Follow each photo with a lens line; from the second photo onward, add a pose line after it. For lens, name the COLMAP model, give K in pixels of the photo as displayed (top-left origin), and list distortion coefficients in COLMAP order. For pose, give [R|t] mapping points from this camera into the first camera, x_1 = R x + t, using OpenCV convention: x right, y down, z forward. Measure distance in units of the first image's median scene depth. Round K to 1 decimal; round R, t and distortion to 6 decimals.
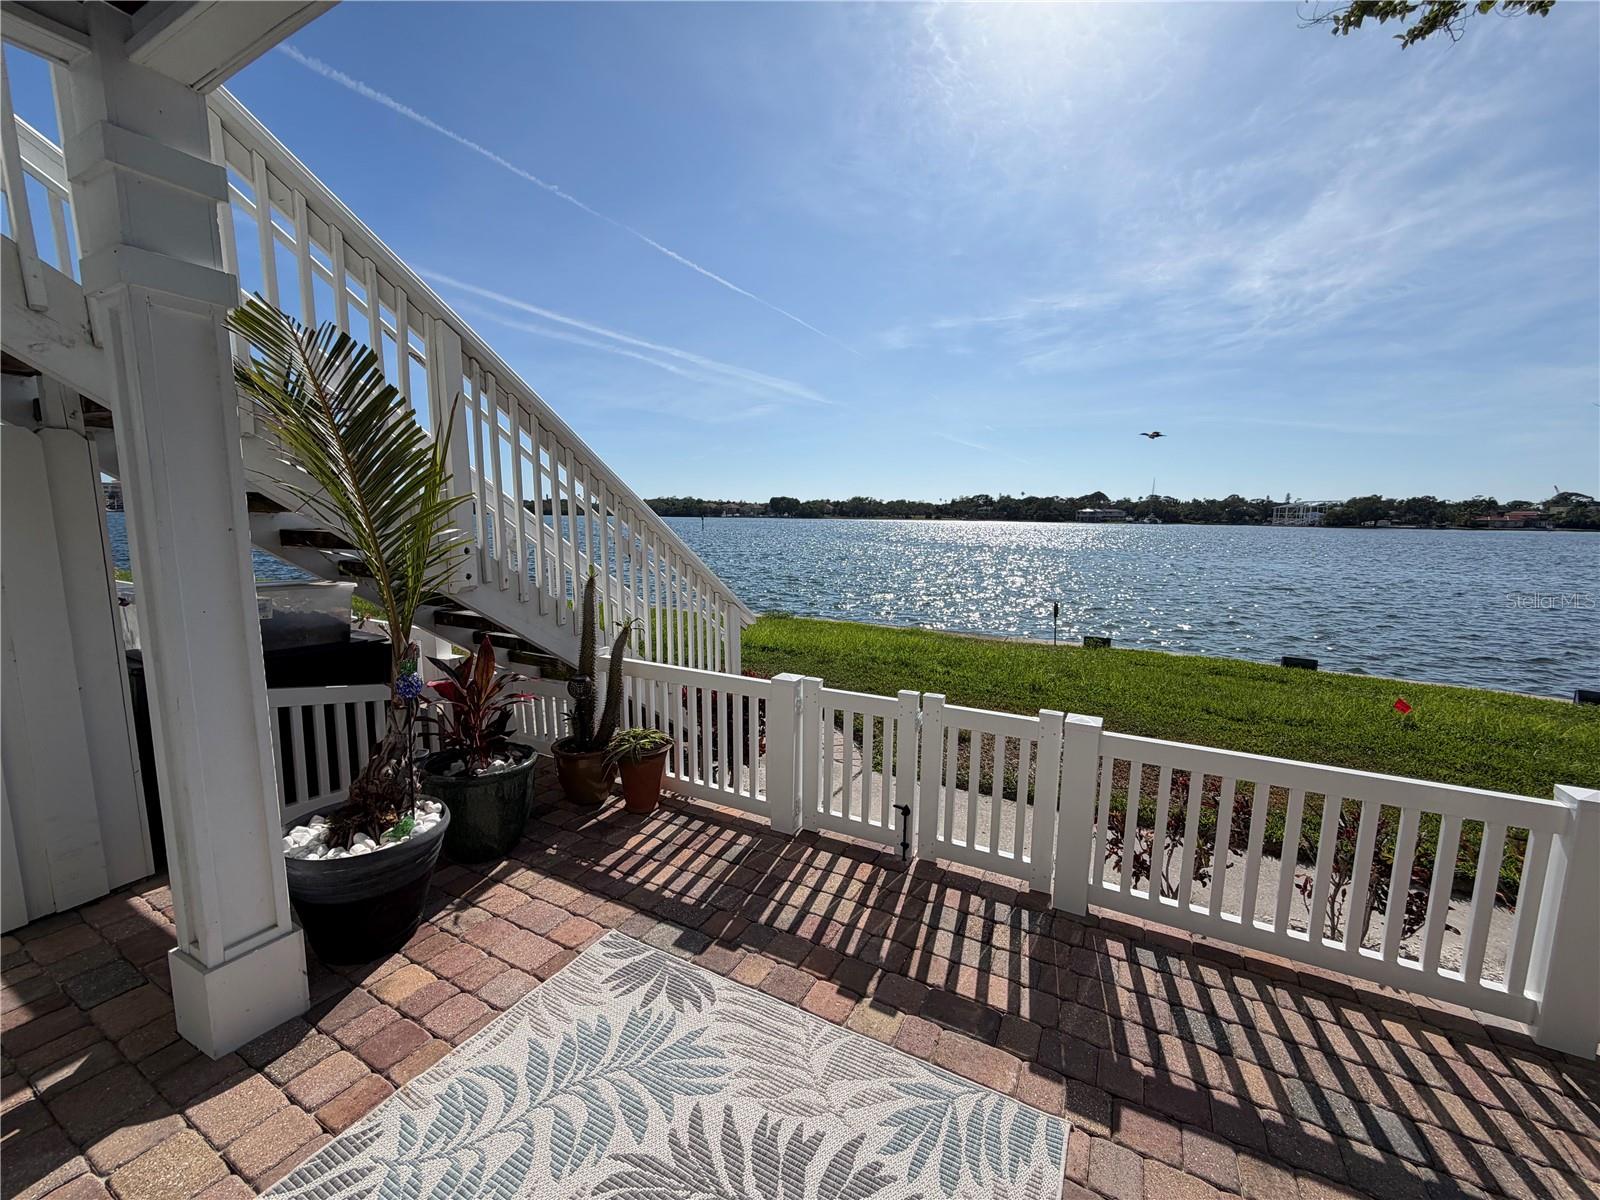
lens RADIAL K [[638.6, 0, 799.2], [0, 638.6, 593.2], [0, 0, 1]] dist [-0.002979, 0.000130]
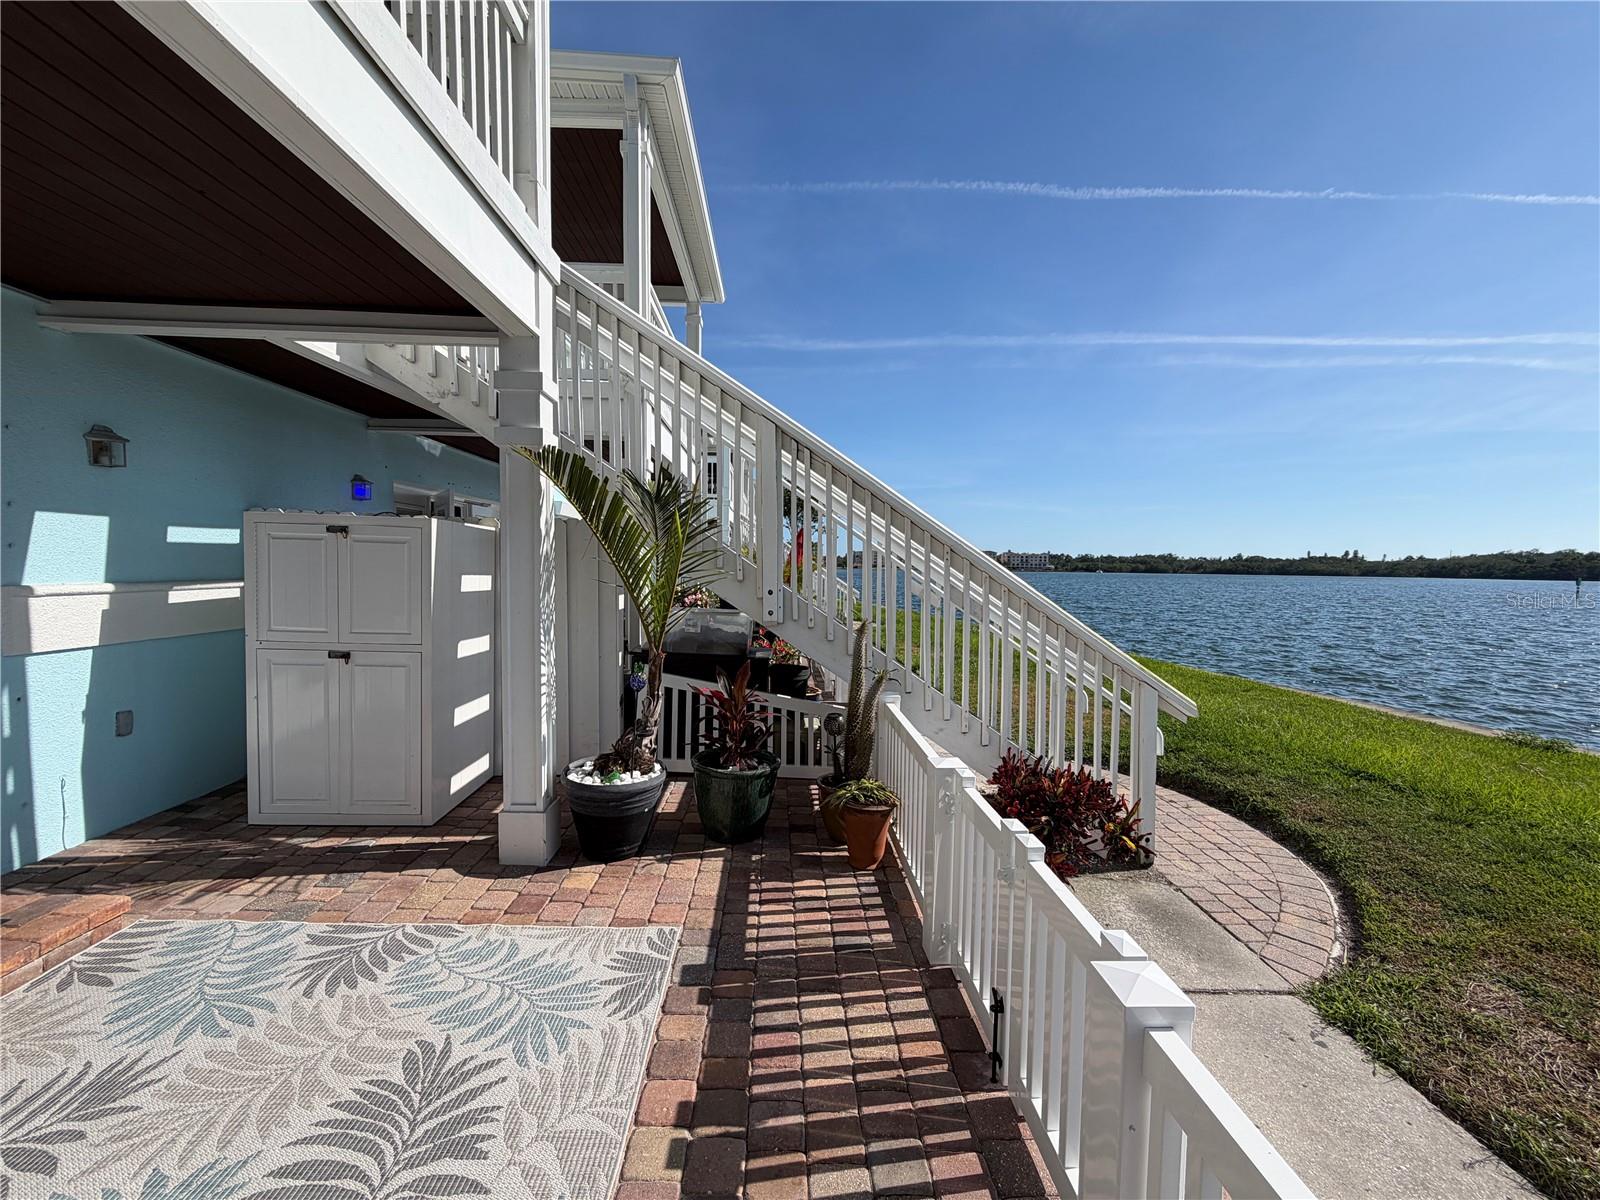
lens RADIAL K [[641.0, 0, 794.4], [0, 641.0, 602.8], [0, 0, 1]] dist [0.002594, 0.000348]
pose [[0.500942, 0.047324, -0.864186, 0.575576], [-0.114962, 0.993294, -0.012245, -0.035667], [0.857812, 0.105483, 0.503023, 0.417235]]
